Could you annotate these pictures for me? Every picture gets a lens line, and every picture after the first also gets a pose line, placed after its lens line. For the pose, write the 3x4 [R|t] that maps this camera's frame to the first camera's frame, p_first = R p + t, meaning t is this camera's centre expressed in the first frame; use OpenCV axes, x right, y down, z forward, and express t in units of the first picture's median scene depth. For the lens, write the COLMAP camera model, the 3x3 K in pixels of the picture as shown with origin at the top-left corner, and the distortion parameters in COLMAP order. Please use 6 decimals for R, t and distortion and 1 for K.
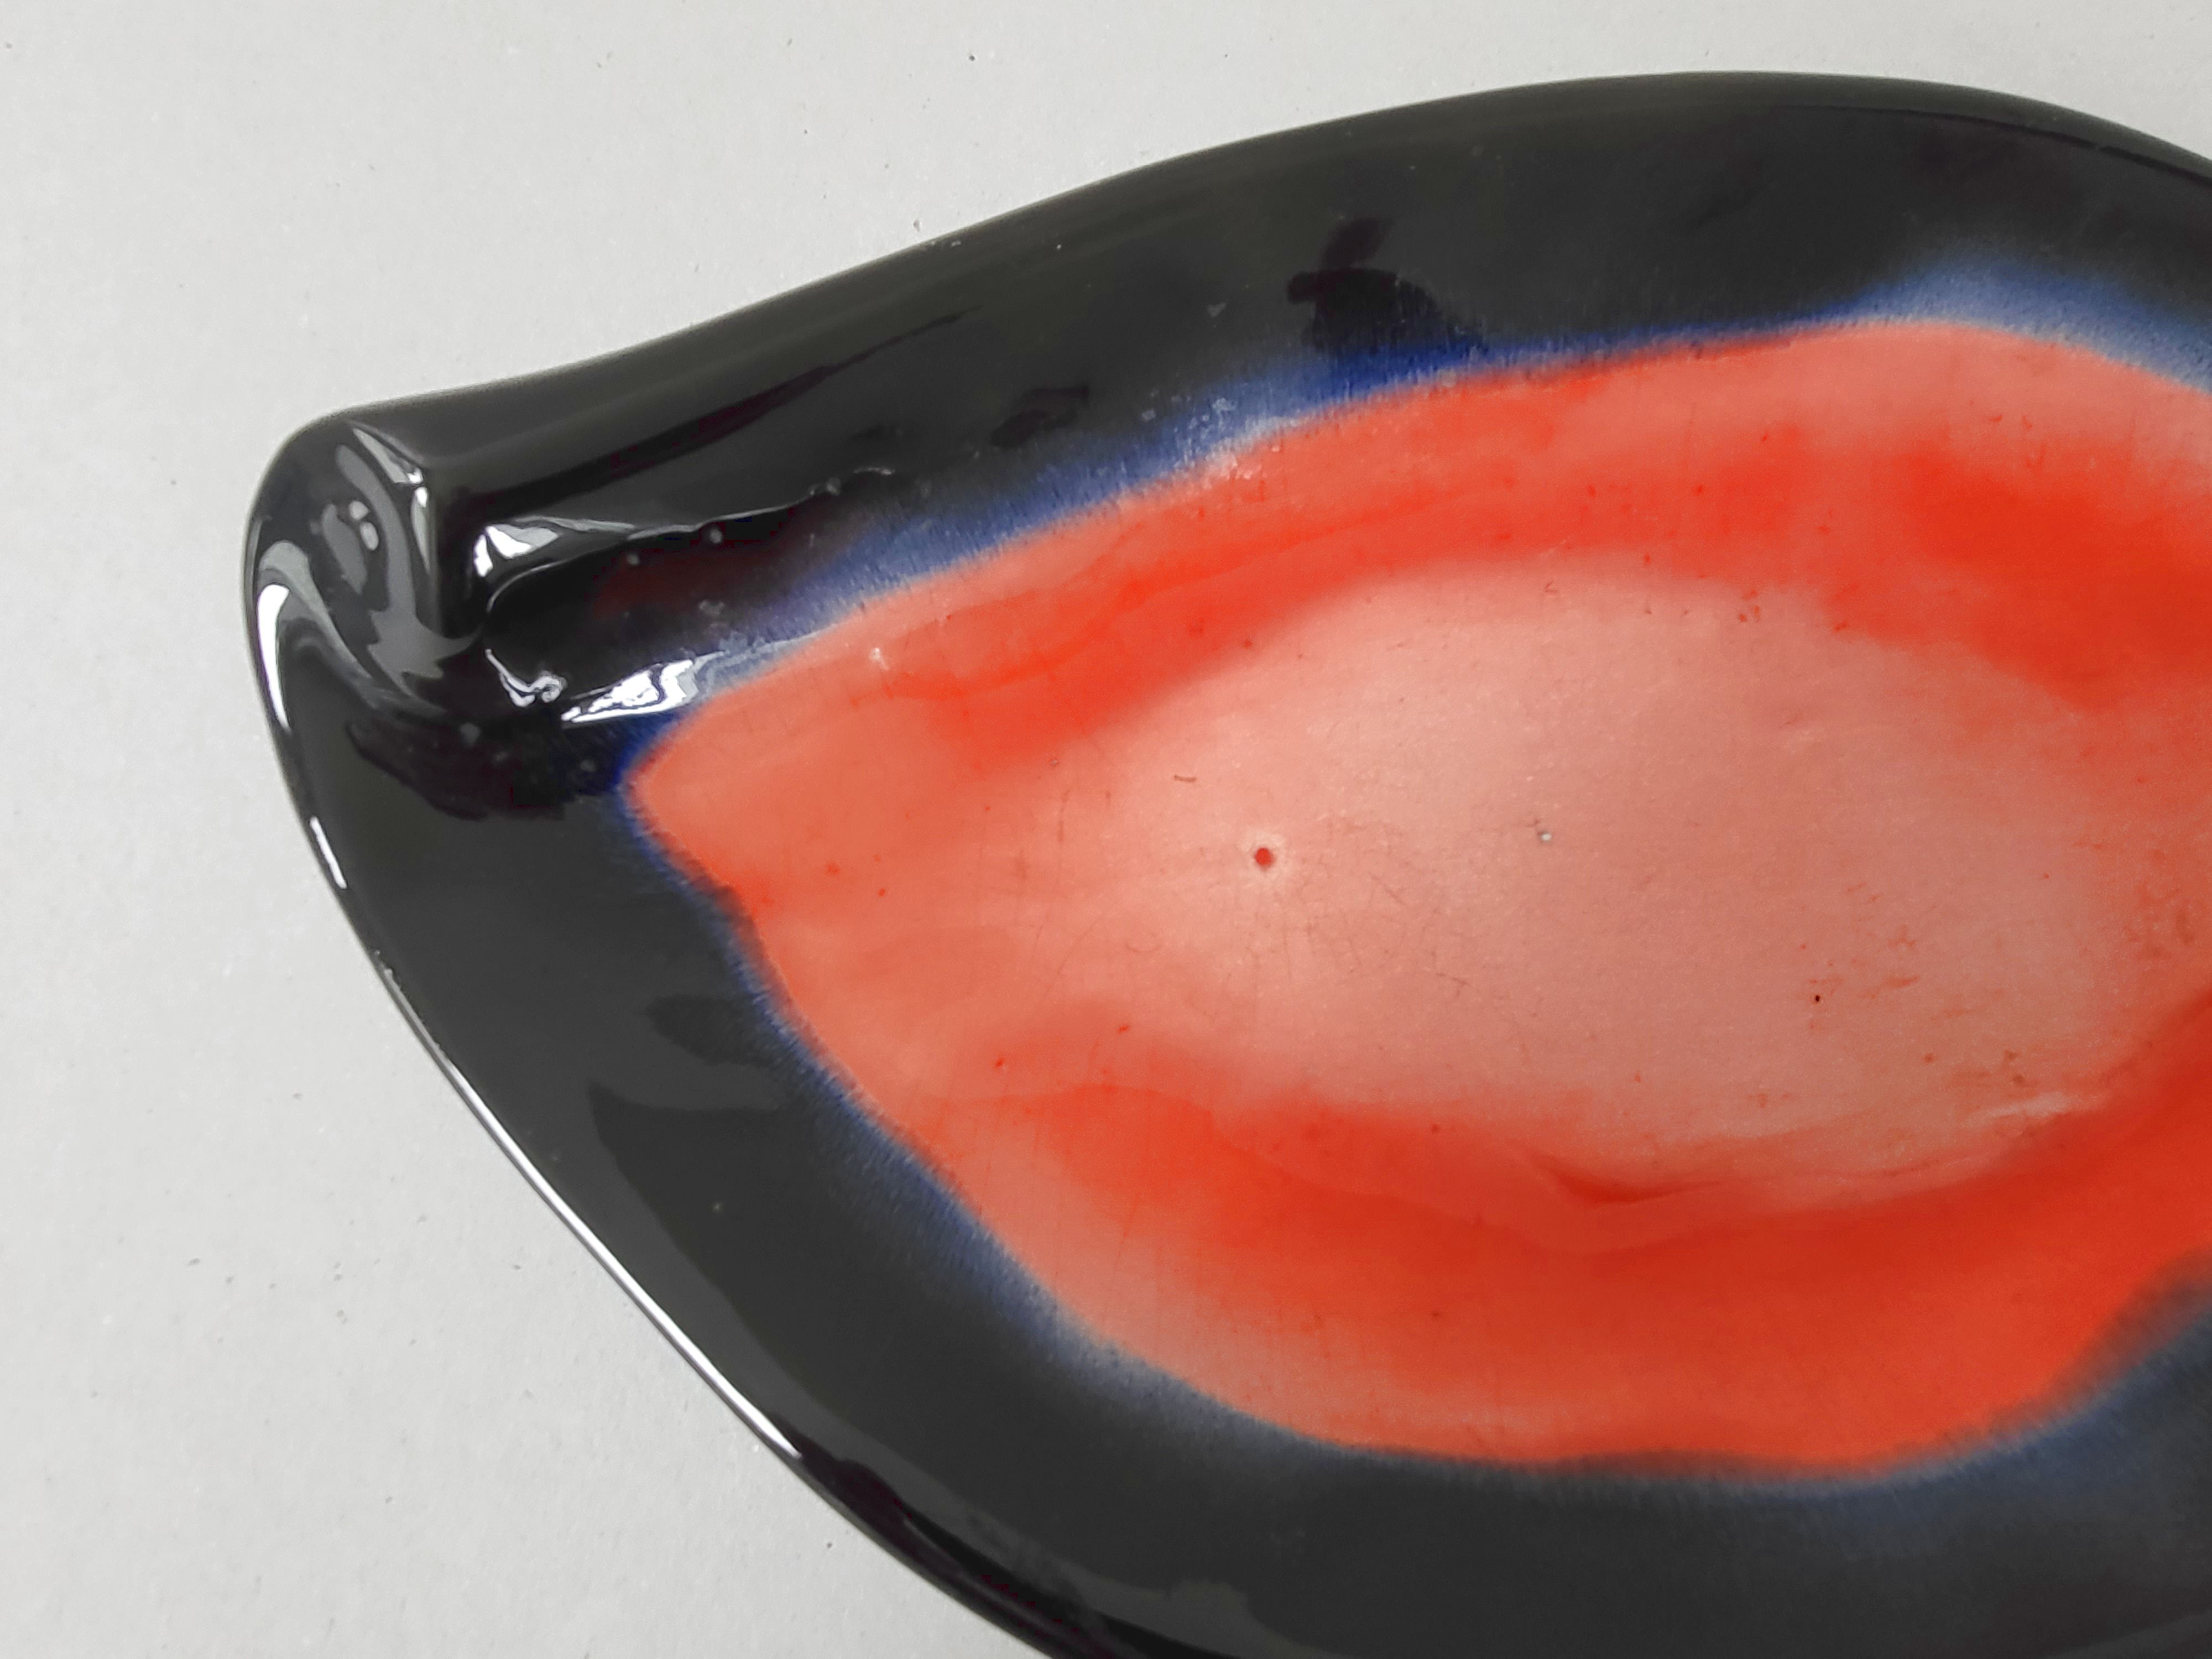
lens RADIAL K [[891.0, 0, 1145.5], [0, 891.0, 775.8], [0, 0, 1]] dist [0.003000, 0.003196]
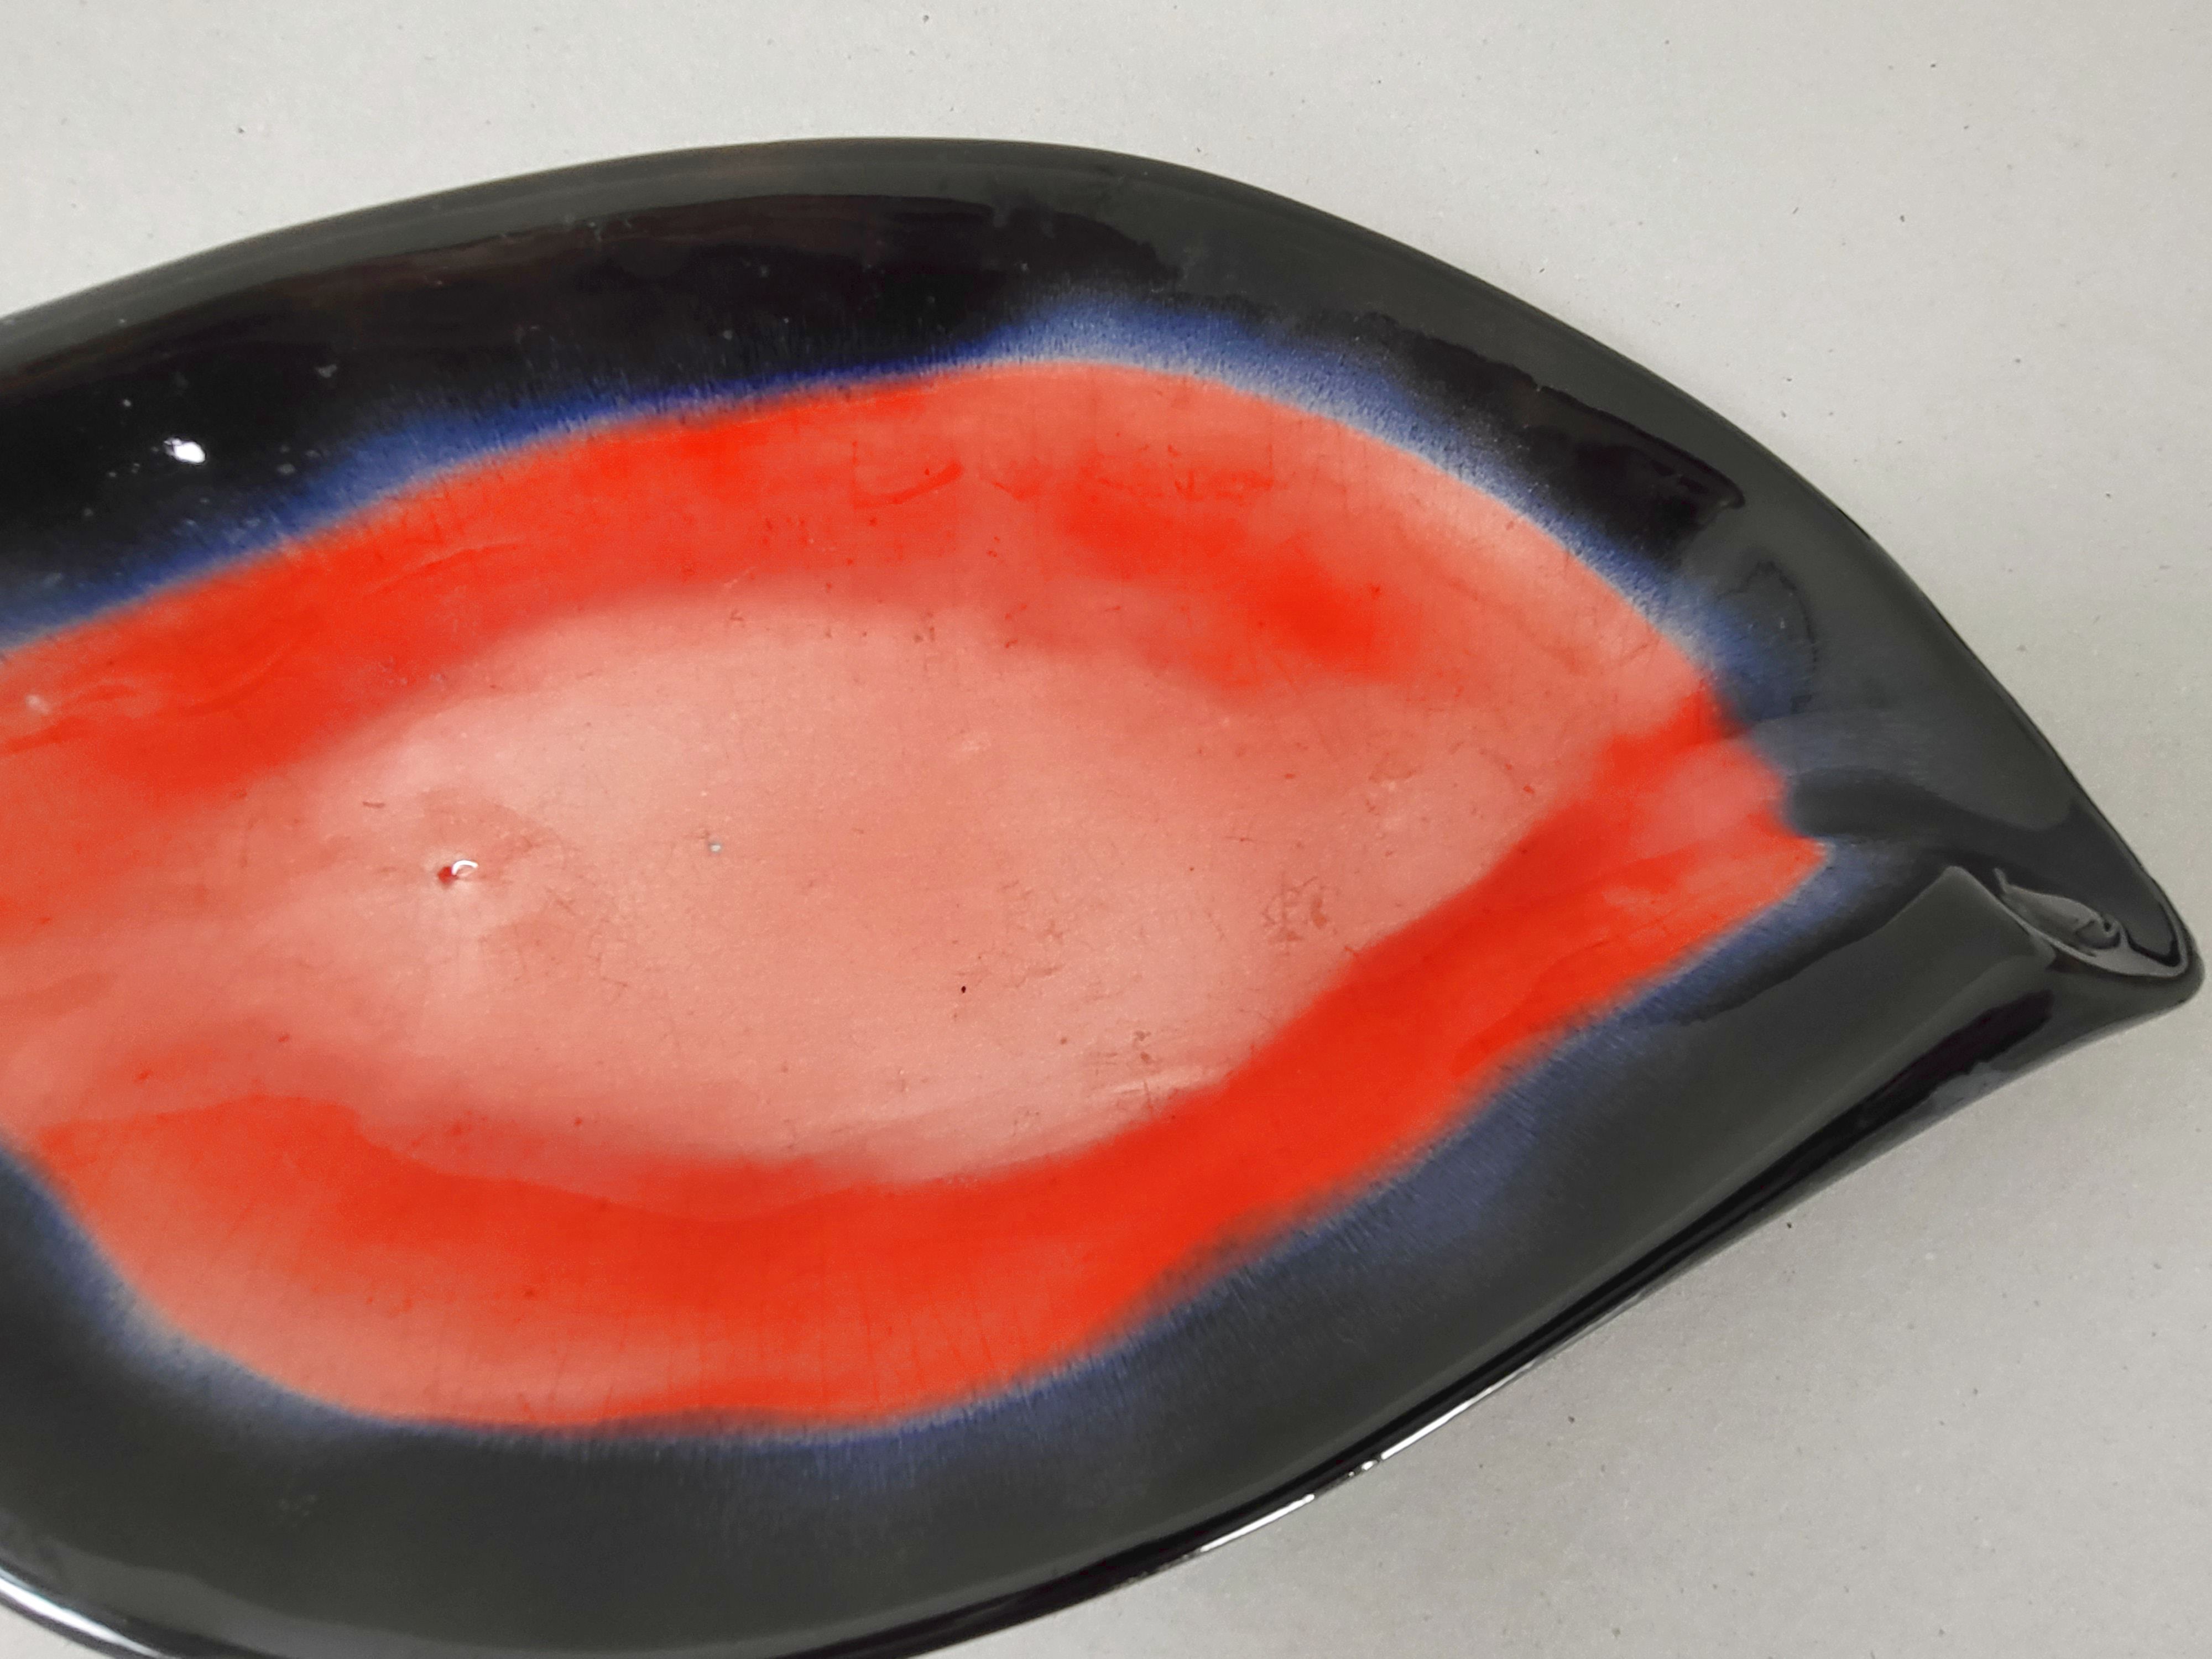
lens RADIAL K [[891.0, 0, 1145.5], [0, 891.0, 775.8], [0, 0, 1]] dist [0.003000, 0.003196]
pose [[0.999499, -0.031575, -0.002341, 0.988998], [0.031569, 0.999499, -0.002363, 0.000845], [0.002415, 0.002288, 0.999994, -0.078323]]
